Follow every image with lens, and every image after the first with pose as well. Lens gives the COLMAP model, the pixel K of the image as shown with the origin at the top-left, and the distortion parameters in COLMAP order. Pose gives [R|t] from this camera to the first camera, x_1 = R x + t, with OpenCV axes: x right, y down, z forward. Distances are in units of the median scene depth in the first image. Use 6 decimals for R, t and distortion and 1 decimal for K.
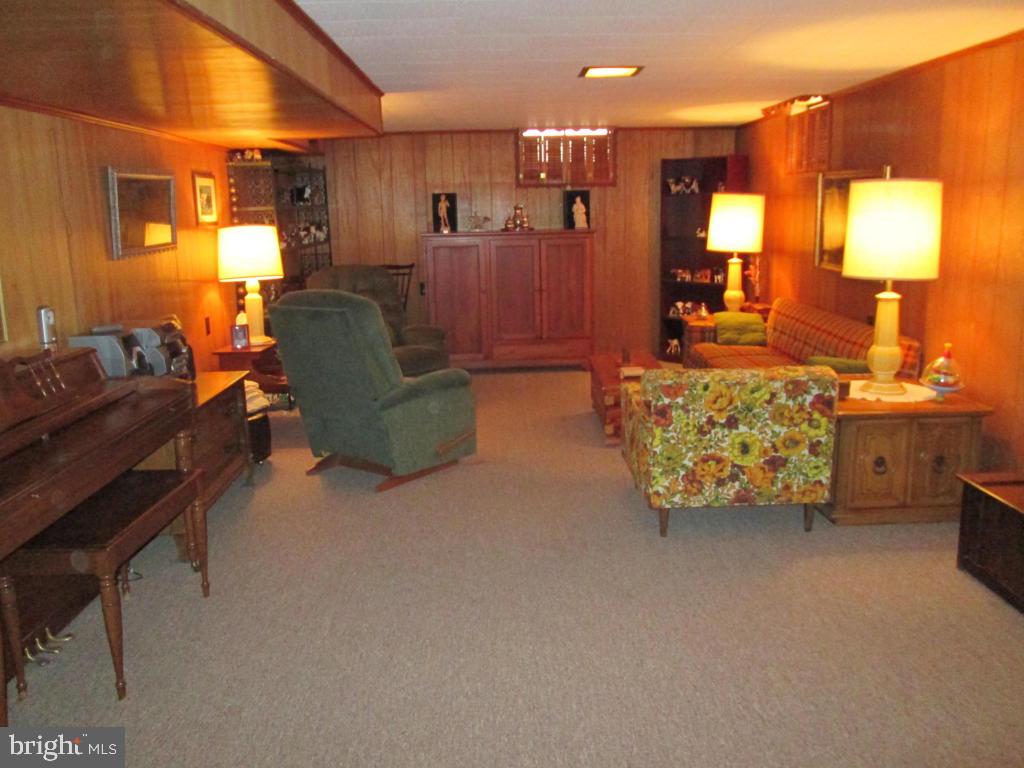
lens RADIAL K [[854.1, 0, 512.0], [0, 854.1, 384.0], [0, 0, 1]] dist [-0.042866, 0.019349]
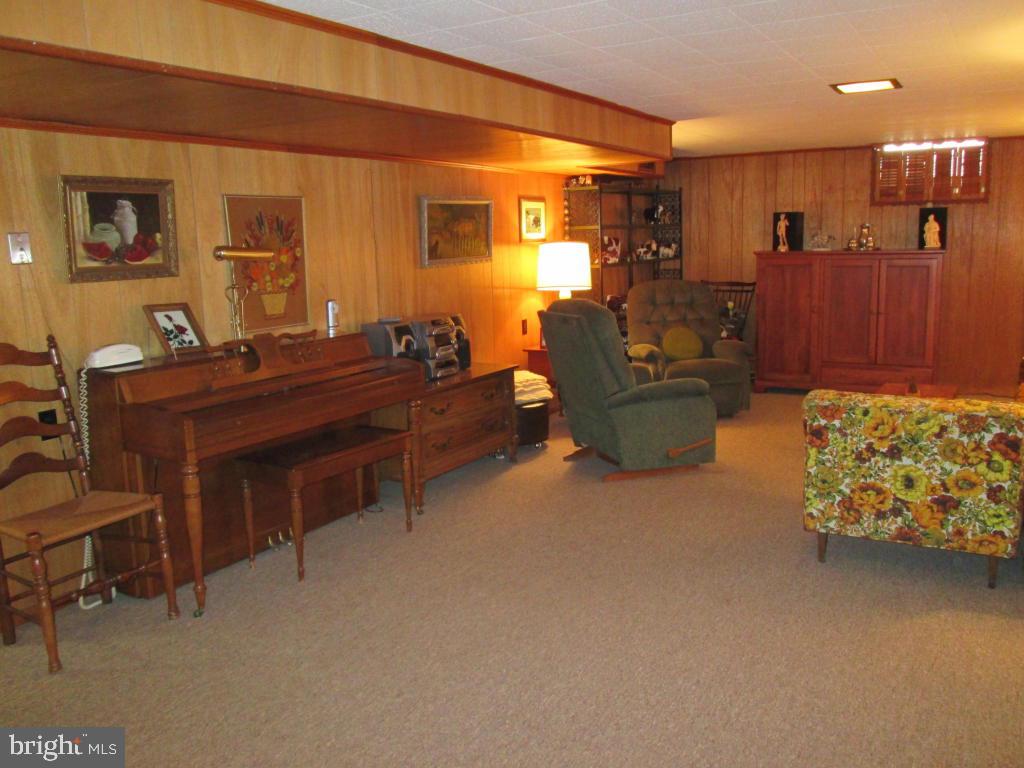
lens RADIAL K [[858.7, 0, 516.9], [0, 858.7, 379.2], [0, 0, 1]] dist [-0.058732, 0.037755]
pose [[0.851614, 0.085172, -0.517204, 0.374634], [-0.099030, 0.995084, 0.000808, 0.004743], [0.514730, 0.050531, 0.855862, -0.023494]]
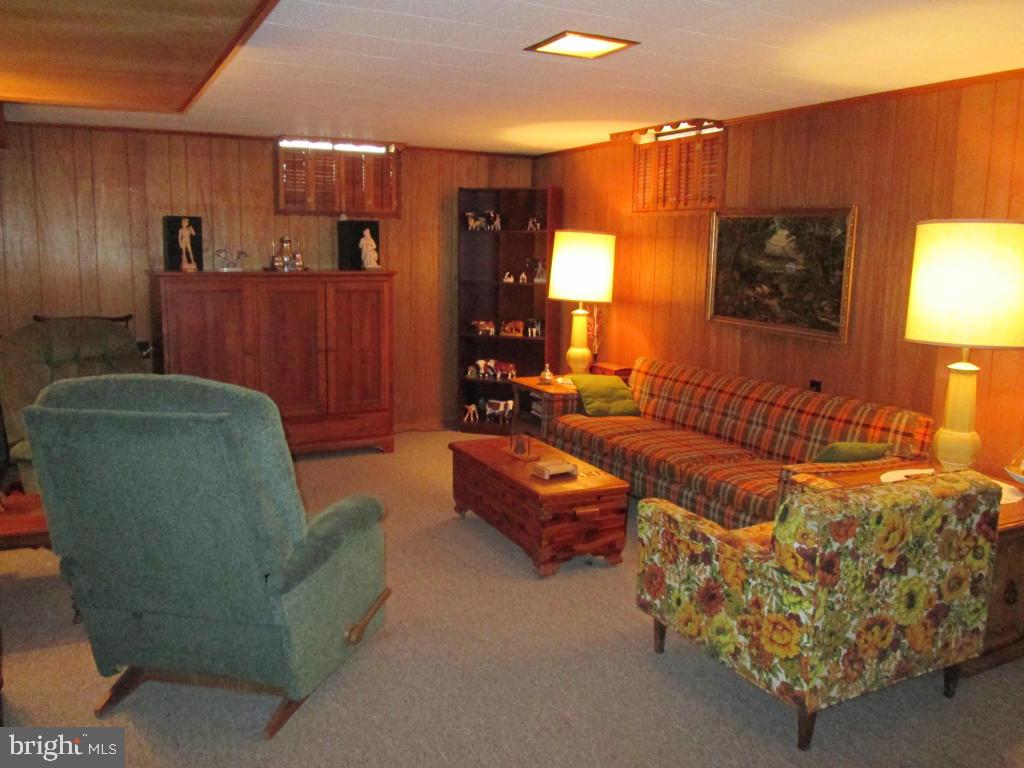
lens RADIAL K [[855.7, 0, 498.6], [0, 855.7, 384.7], [0, 0, 1]] dist [-0.027063, 0.006653]
pose [[0.903661, -0.034267, 0.426875, -0.305891], [0.054047, 0.997949, -0.034303, -0.090382], [-0.424824, 0.054070, 0.903660, 0.510435]]
